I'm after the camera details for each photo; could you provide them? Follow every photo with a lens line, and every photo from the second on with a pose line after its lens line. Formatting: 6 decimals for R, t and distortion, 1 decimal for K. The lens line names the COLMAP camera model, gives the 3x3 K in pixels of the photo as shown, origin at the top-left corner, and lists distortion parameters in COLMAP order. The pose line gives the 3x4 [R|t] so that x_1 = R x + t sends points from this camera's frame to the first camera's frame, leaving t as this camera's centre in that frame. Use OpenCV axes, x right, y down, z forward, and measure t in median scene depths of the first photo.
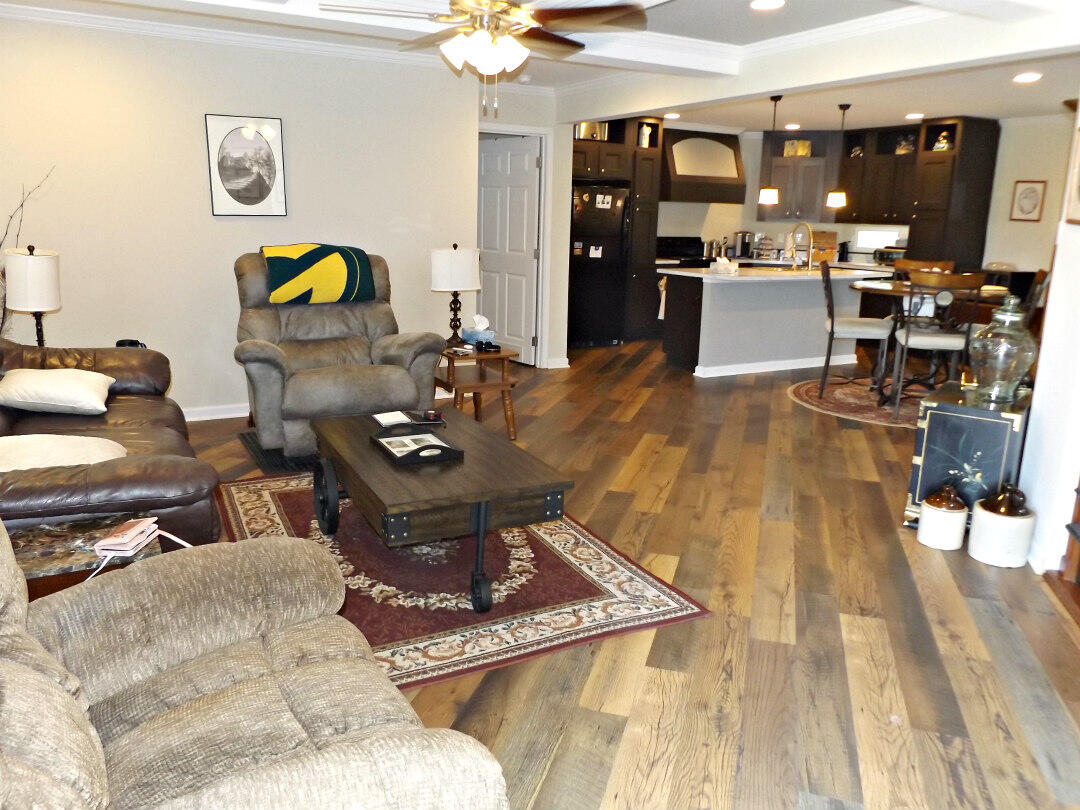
lens RADIAL K [[830.1, 0, 540.0], [0, 830.1, 405.0], [0, 0, 1]] dist [-0.007762, -0.000745]
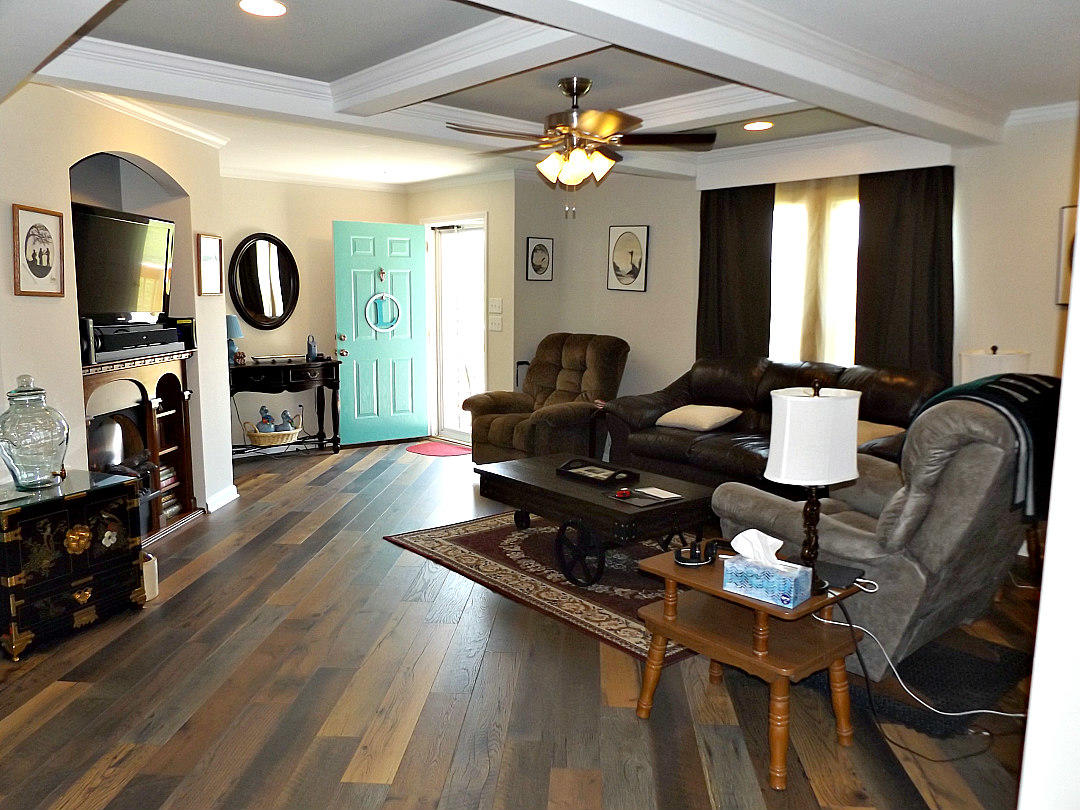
lens RADIAL K [[819.0, 0, 540.0], [0, 819.0, 405.0], [0, 0, 1]] dist [-0.028753, -0.000751]
pose [[-0.974762, -0.003170, -0.223224, 0.220922], [-0.084268, 0.931155, 0.354753, -0.483011], [0.206731, 0.364611, -0.907921, 2.002753]]
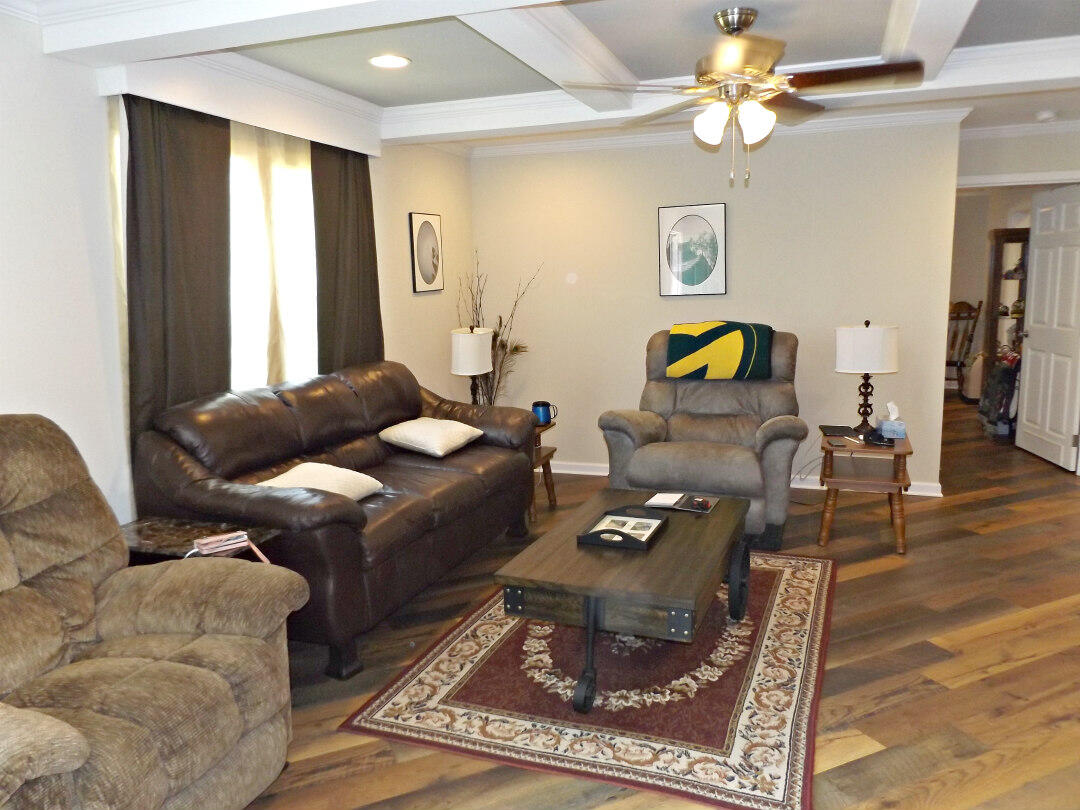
lens RADIAL K [[808.8, 0, 540.0], [0, 808.8, 405.0], [0, 0, 1]] dist [-0.000834, 0.000739]
pose [[0.656519, 0.074516, -0.750620, 0.463068], [-0.131869, 0.991122, -0.016946, -0.062850], [0.742693, 0.110108, 0.660517, 0.255753]]
